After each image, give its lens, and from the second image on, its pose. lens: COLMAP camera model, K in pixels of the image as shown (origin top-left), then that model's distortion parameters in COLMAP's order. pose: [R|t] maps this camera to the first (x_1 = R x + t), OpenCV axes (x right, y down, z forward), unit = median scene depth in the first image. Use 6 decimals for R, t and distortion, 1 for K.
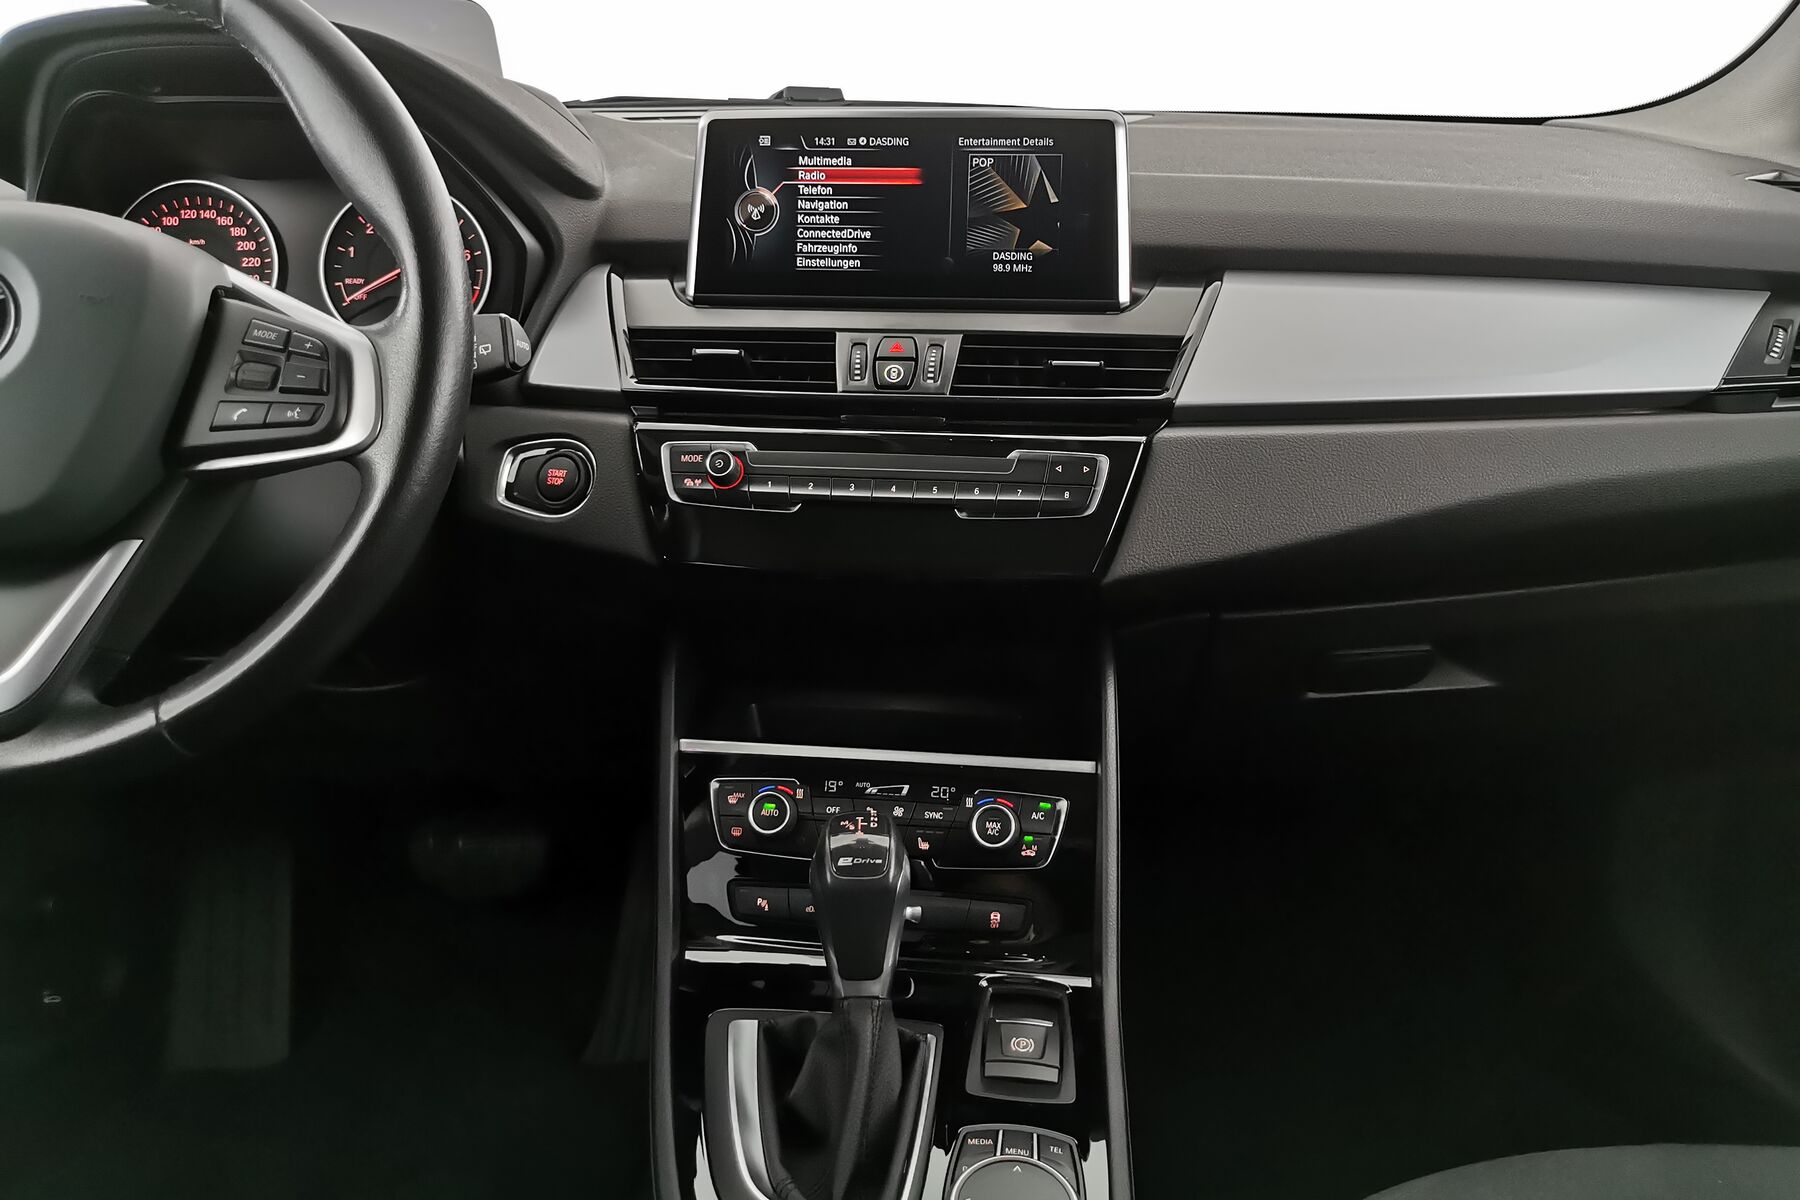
lens RADIAL K [[1365.0, 0, 900.0], [0, 1365.0, 600.0], [0, 0, 1]] dist [0.001348, -0.000006]
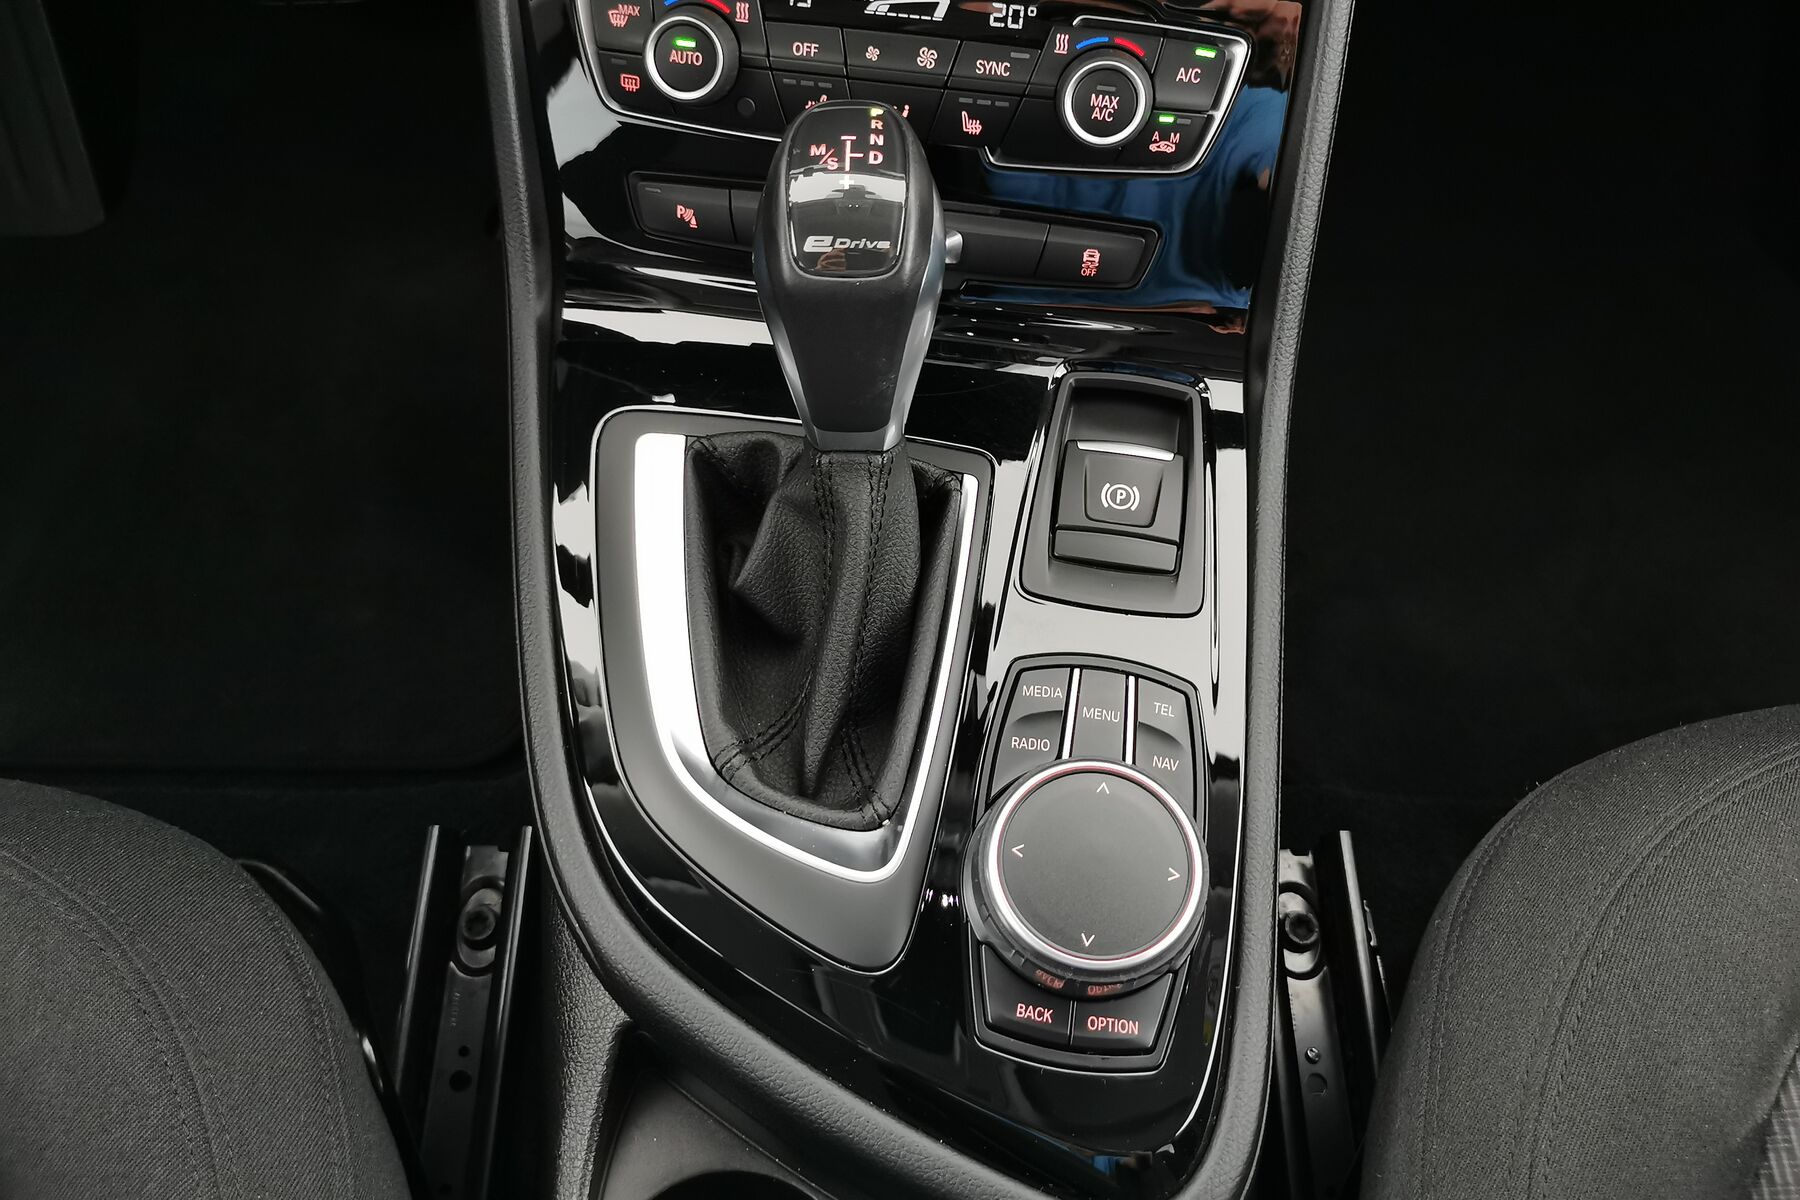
lens RADIAL K [[1471.0, 0, 900.0], [0, 1471.0, 600.0], [0, 0, 1]] dist [0.001236, 0.001047]
pose [[0.999593, 0.026827, -0.009743, -0.000502], [-0.014144, 0.762116, 0.647286, -0.056994], [0.024790, -0.646885, 0.762185, 0.436289]]
